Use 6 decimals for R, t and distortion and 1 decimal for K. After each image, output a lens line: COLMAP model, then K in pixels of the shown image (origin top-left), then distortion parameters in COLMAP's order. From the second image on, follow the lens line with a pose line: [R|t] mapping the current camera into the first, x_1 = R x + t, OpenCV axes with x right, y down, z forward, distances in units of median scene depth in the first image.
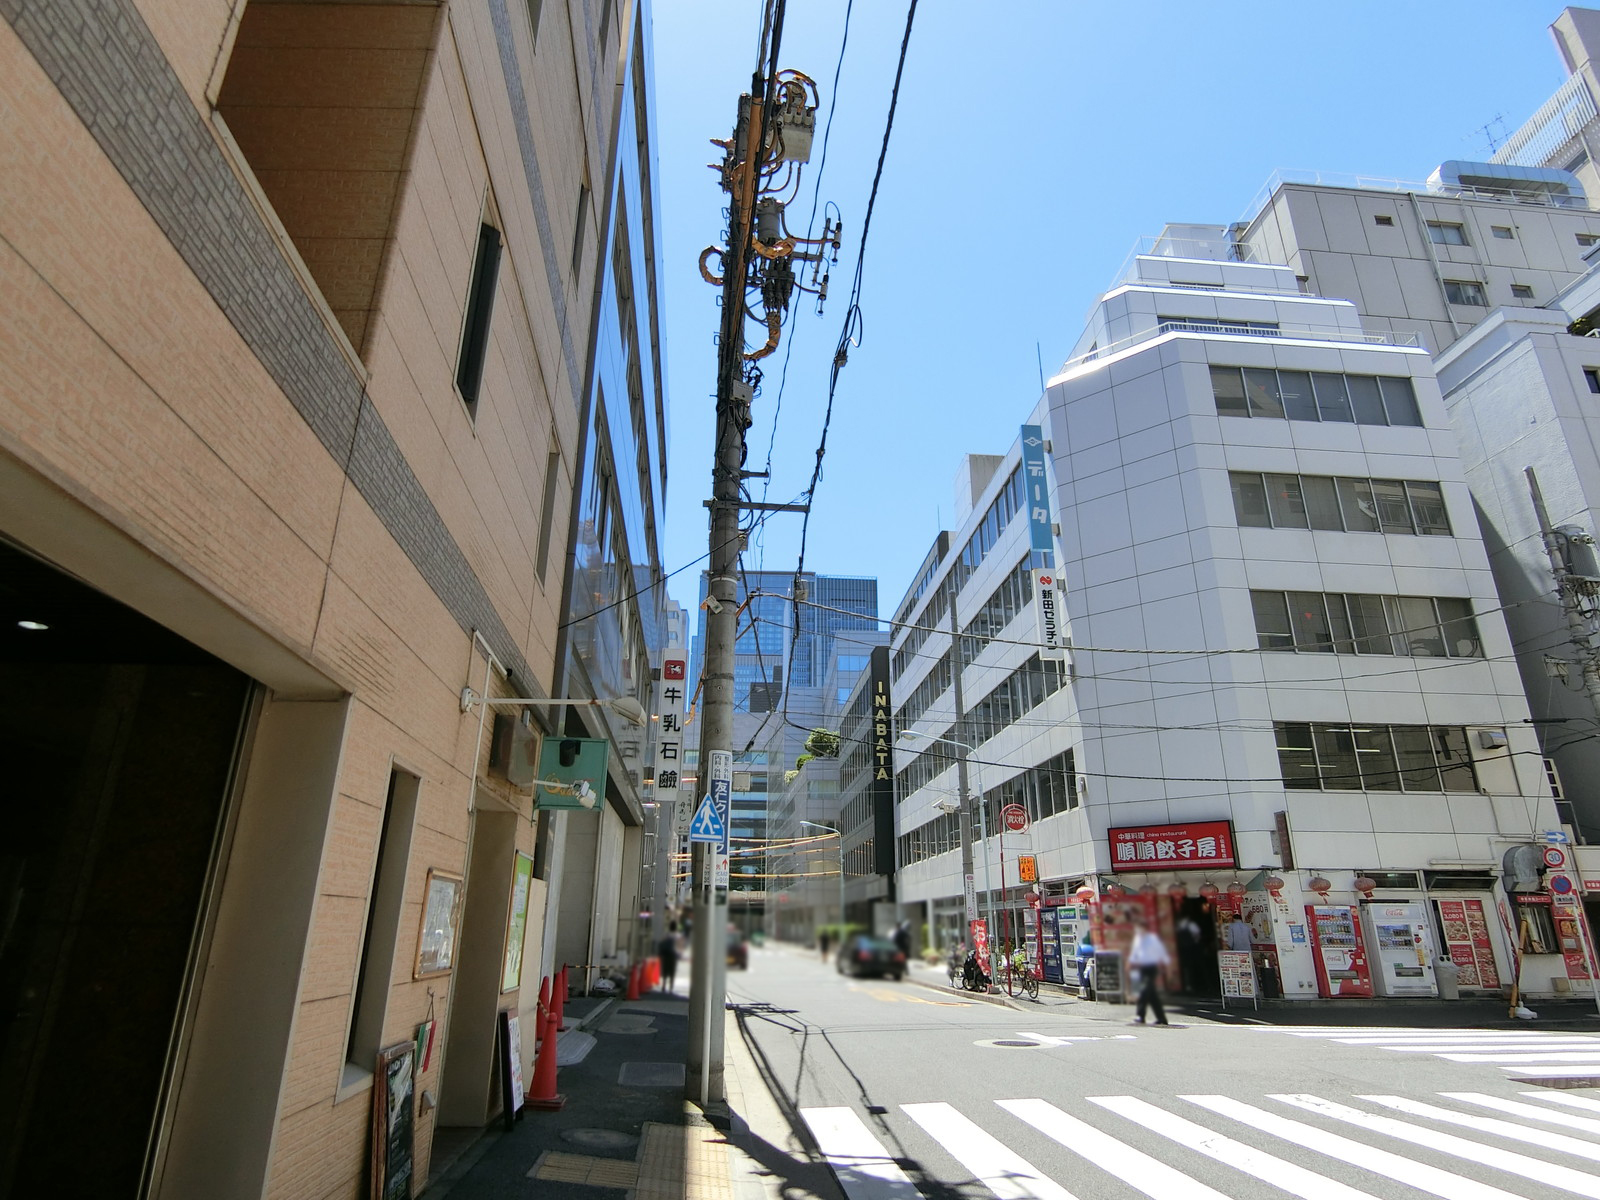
lens RADIAL K [[895.6, 0, 798.2], [0, 895.6, 598.7], [0, 0, 1]] dist [-0.002194, -0.000073]
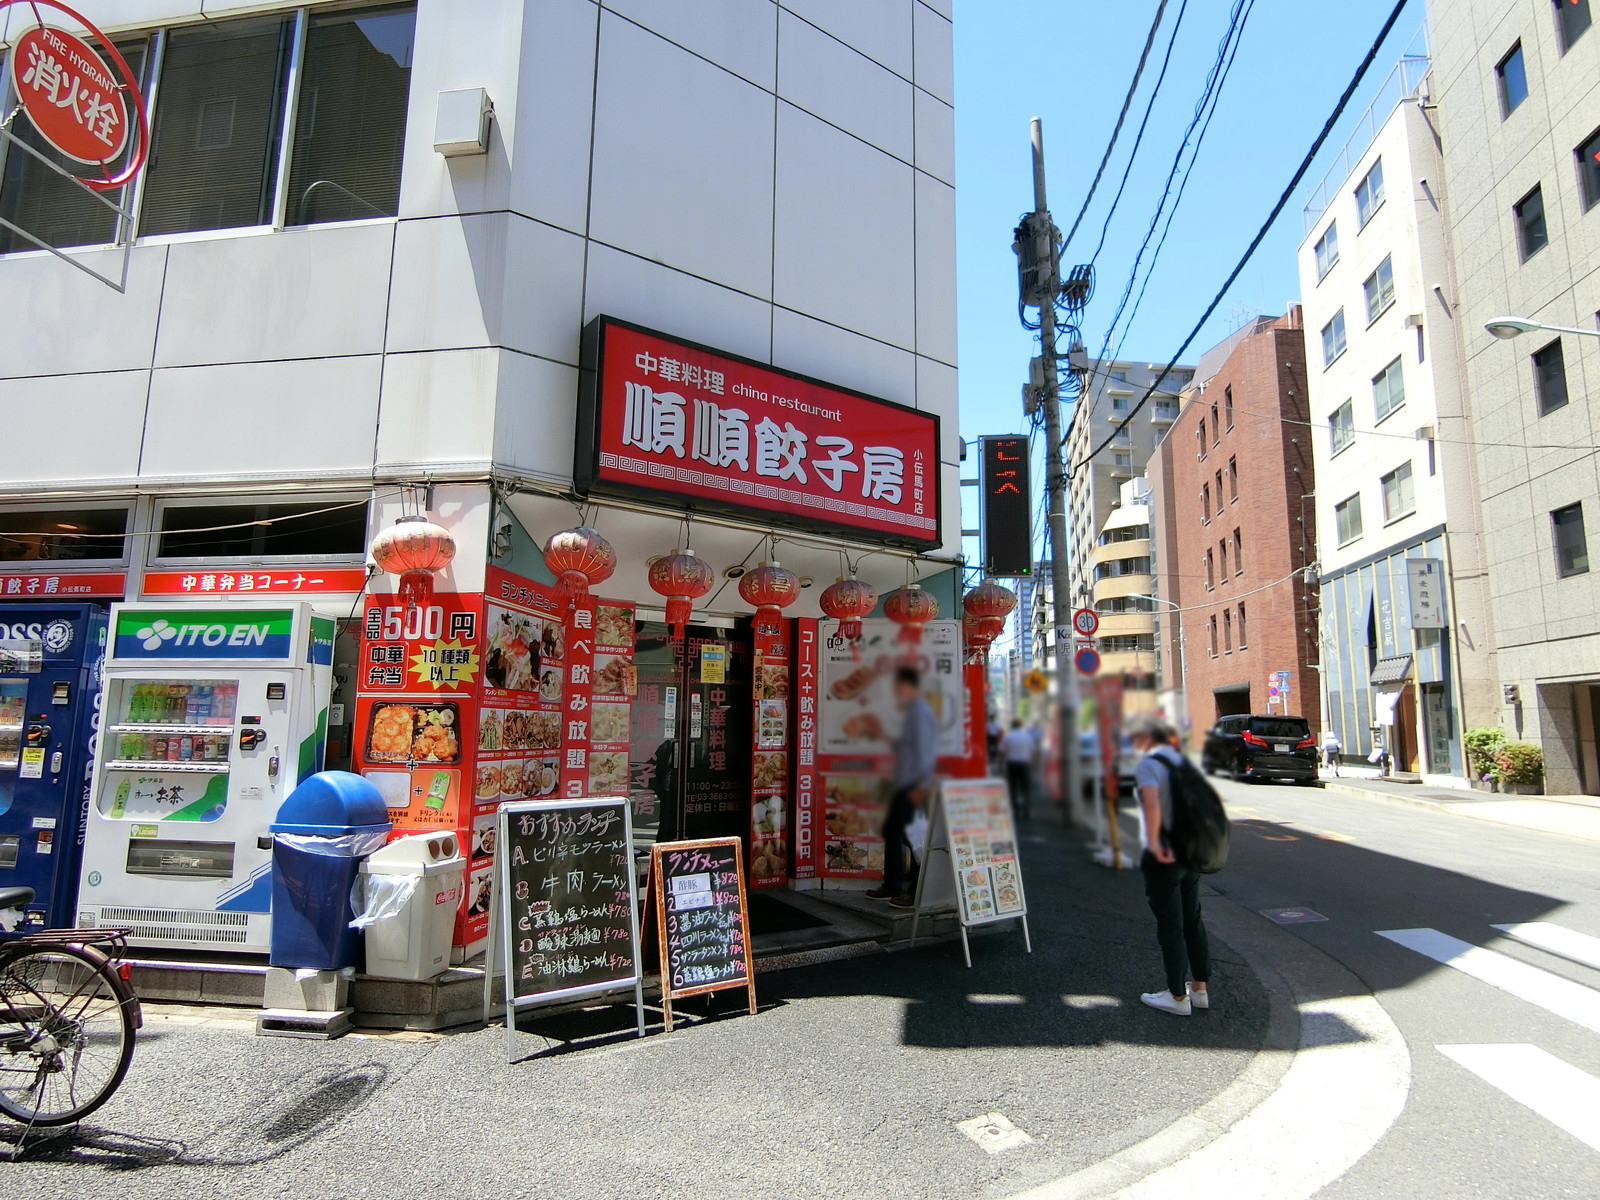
lens RADIAL K [[895.6, 0, 801.5], [0, 895.6, 600.0], [0, 0, 1]] dist [-0.002194, -0.000073]
pose [[0.258530, 0.148622, 0.954502, 0.144268], [-0.343127, 0.937788, -0.053082, 0.338163], [-0.903010, -0.313792, 0.293443, 0.893259]]
